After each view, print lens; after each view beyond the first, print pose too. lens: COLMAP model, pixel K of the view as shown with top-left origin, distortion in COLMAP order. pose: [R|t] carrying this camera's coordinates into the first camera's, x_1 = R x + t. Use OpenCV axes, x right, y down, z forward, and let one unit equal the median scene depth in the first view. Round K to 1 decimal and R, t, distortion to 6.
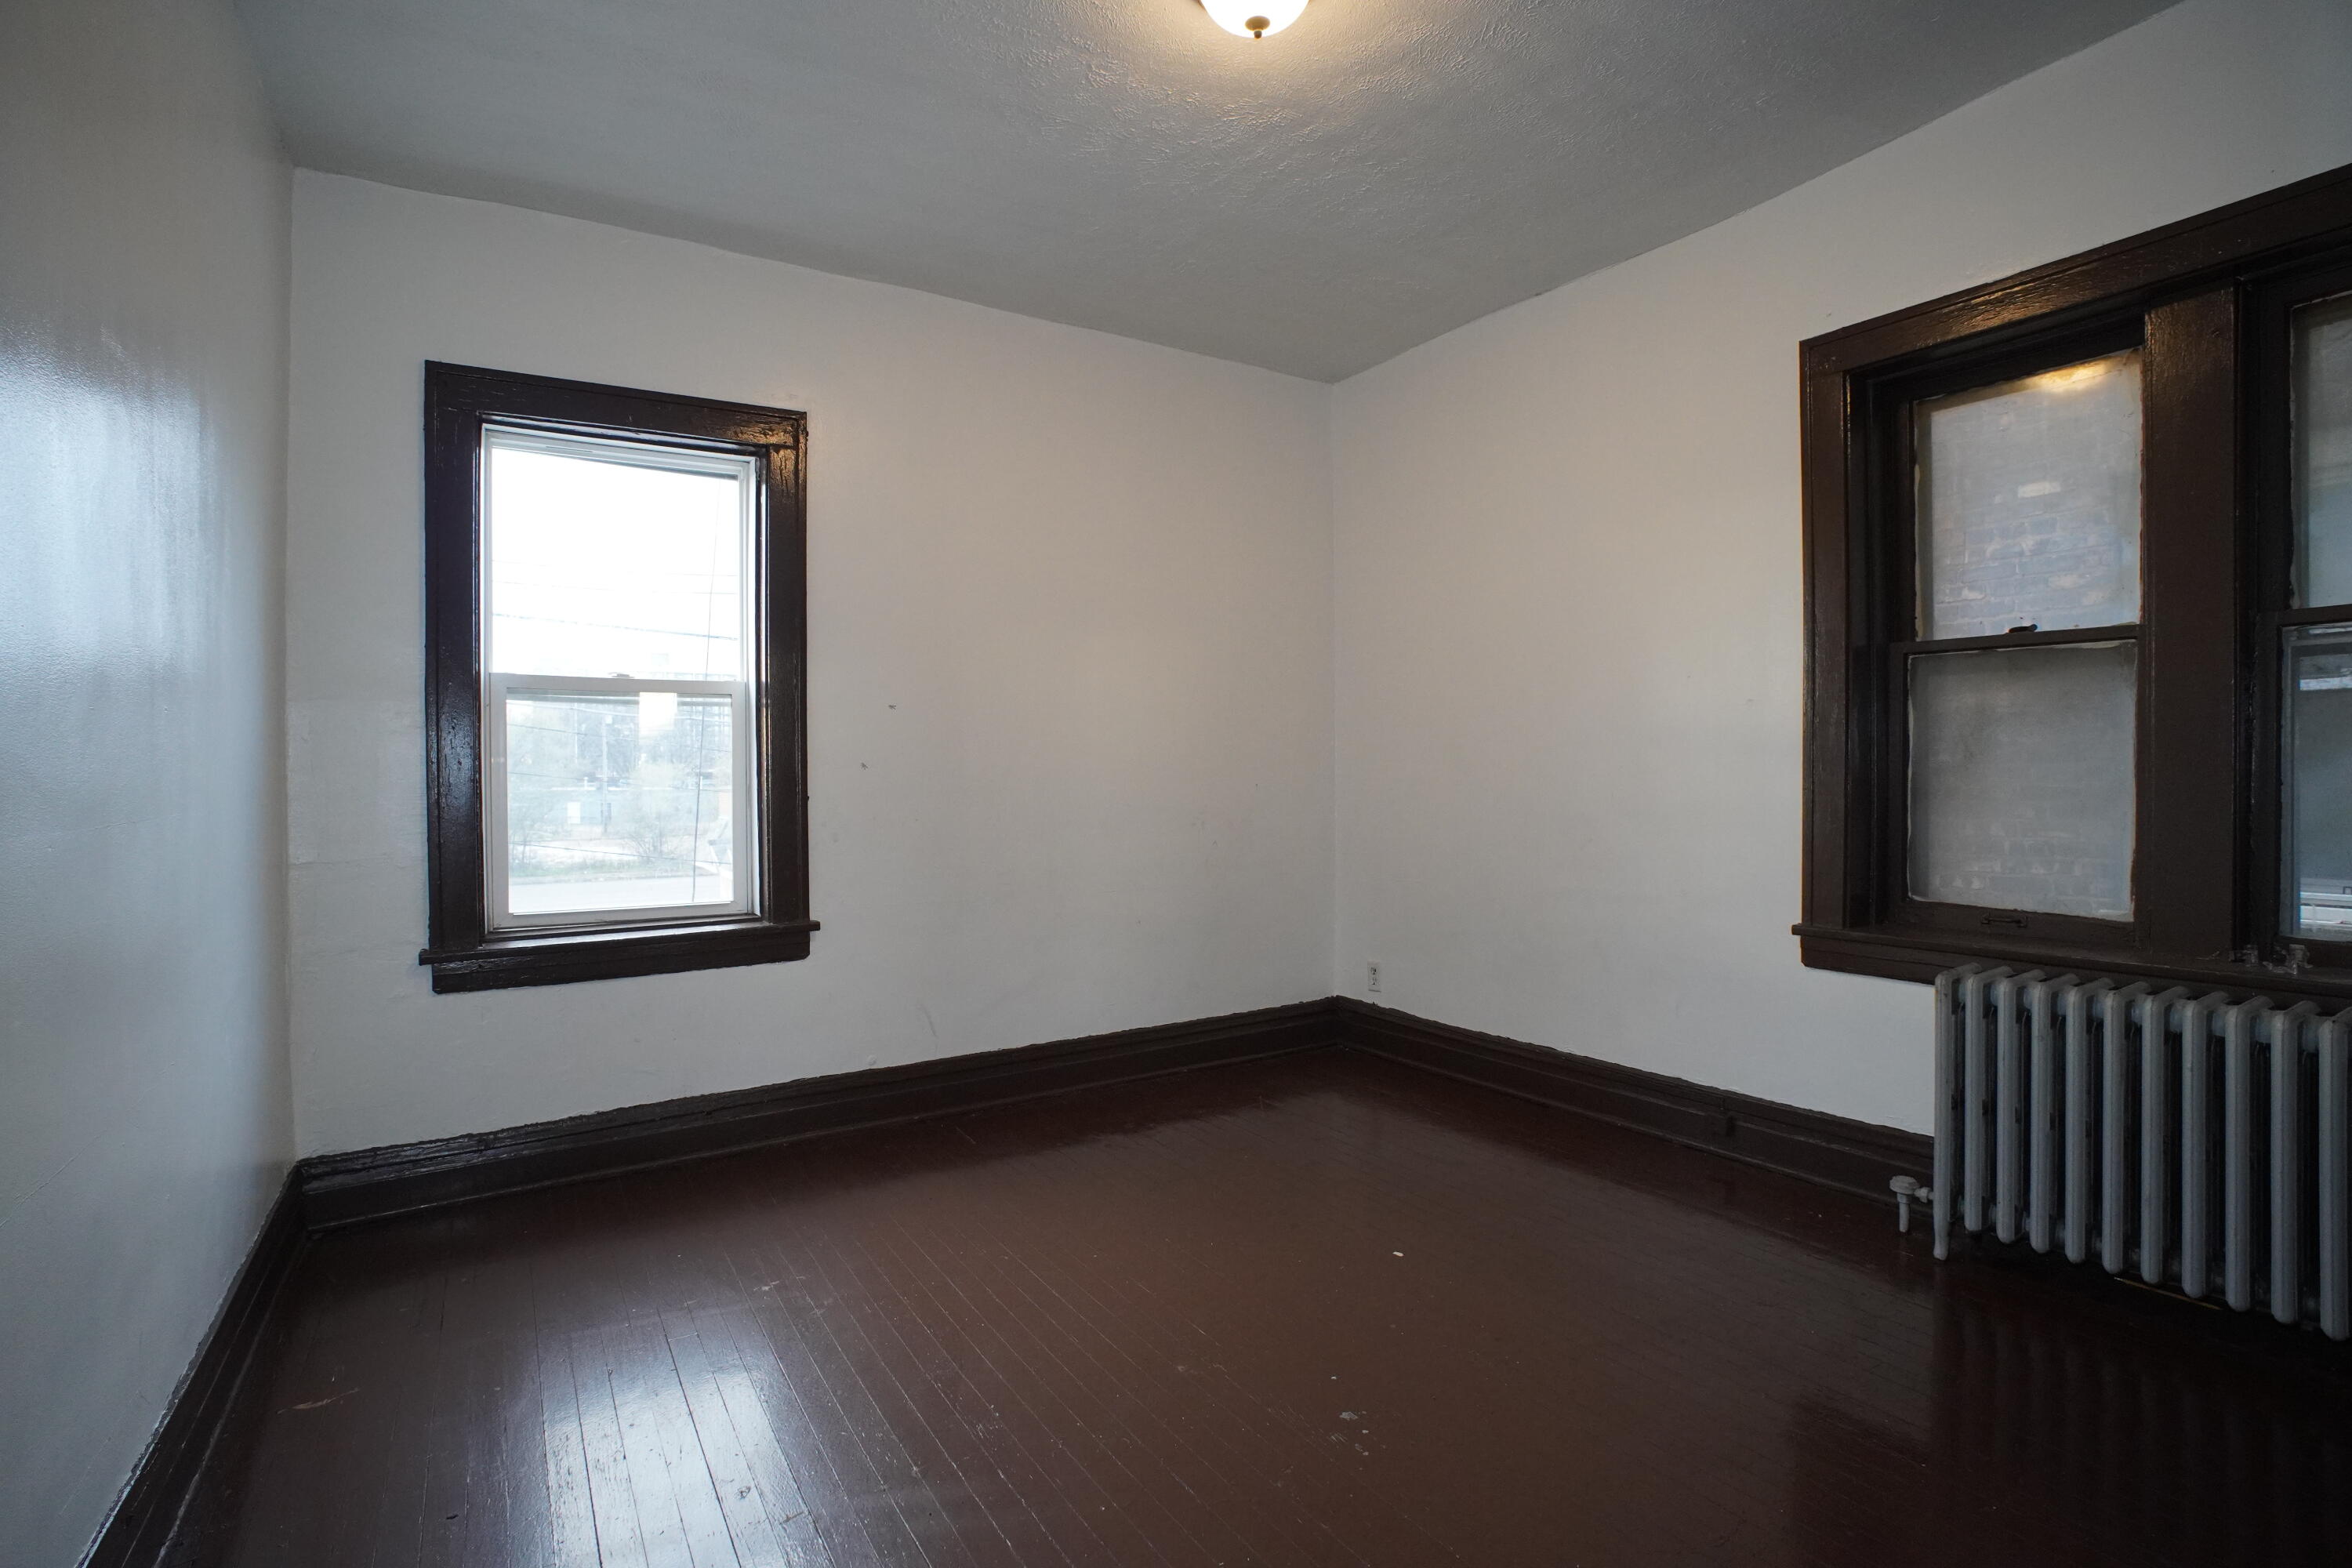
lens RADIAL K [[1136.5, 0, 1185.8], [0, 1136.5, 775.4], [0, 0, 1]] dist [-0.062423, 0.020716]
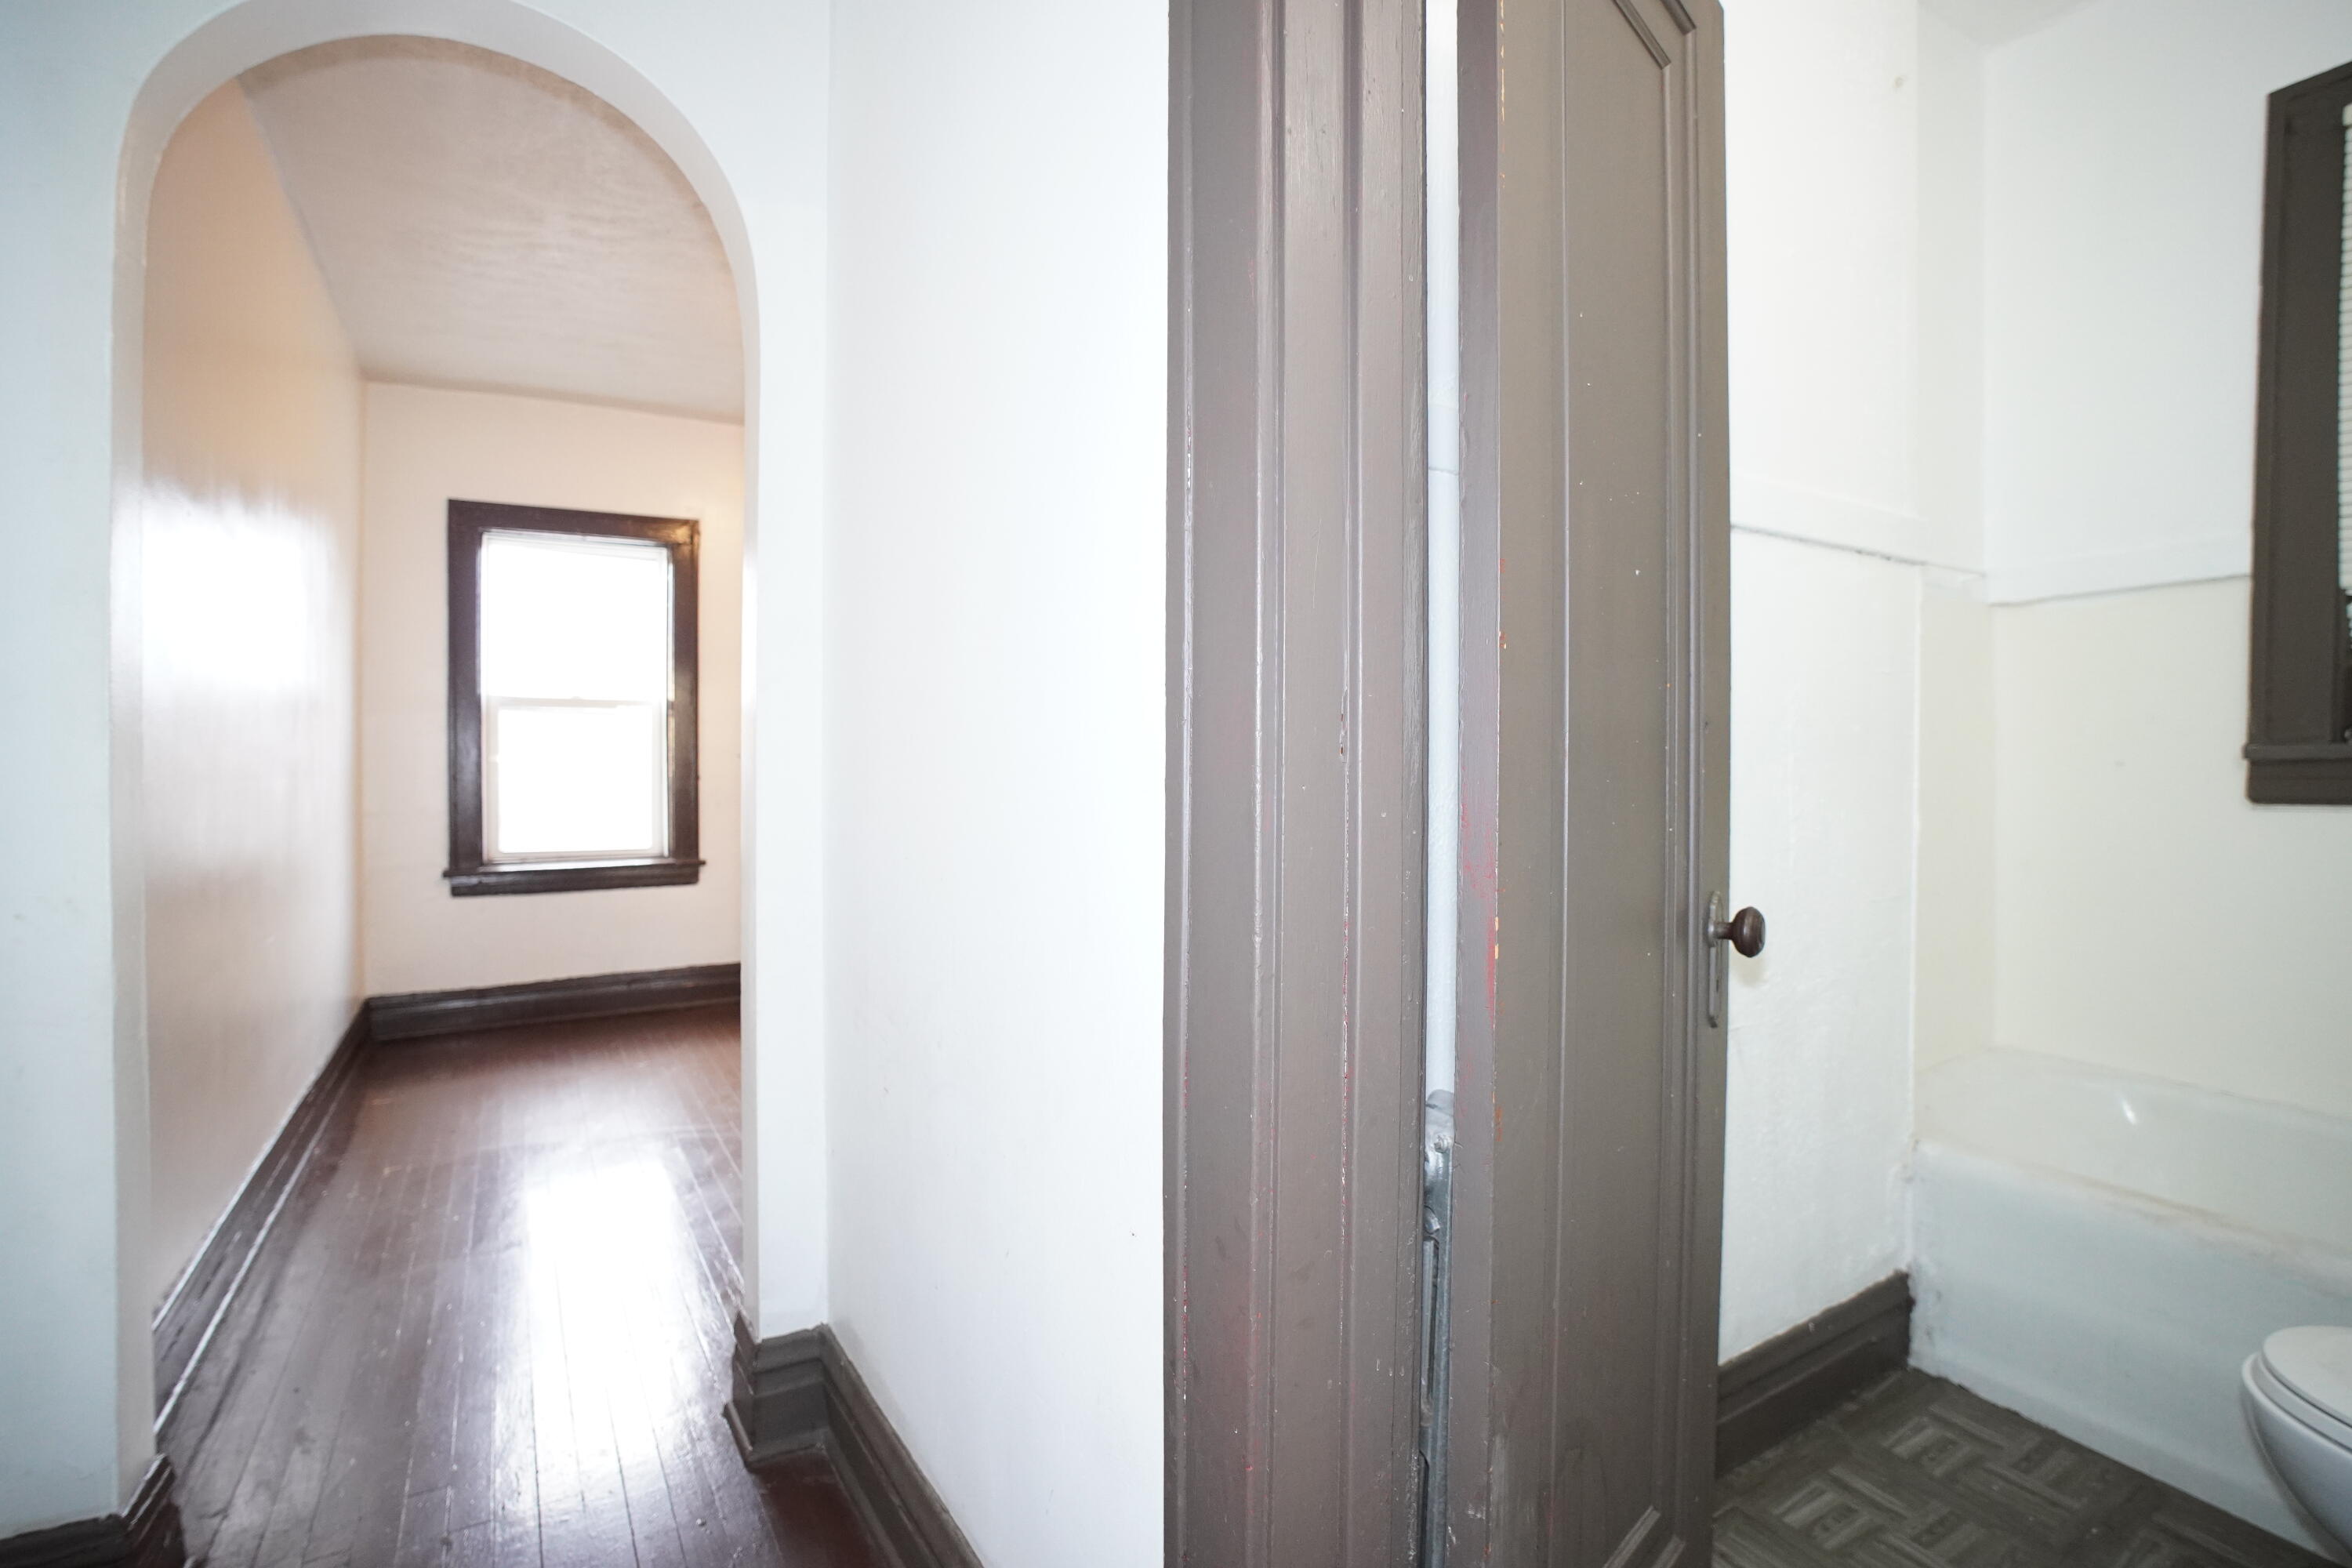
lens RADIAL K [[1136.5, 0, 1175.0], [0, 1136.5, 774.5], [0, 0, 1]] dist [-0.062423, 0.020716]
pose [[0.999709, 0.008157, -0.022692, 0.386374], [-0.008074, 0.999960, 0.003779, 0.006576], [0.022722, -0.003595, 0.999735, -0.557183]]
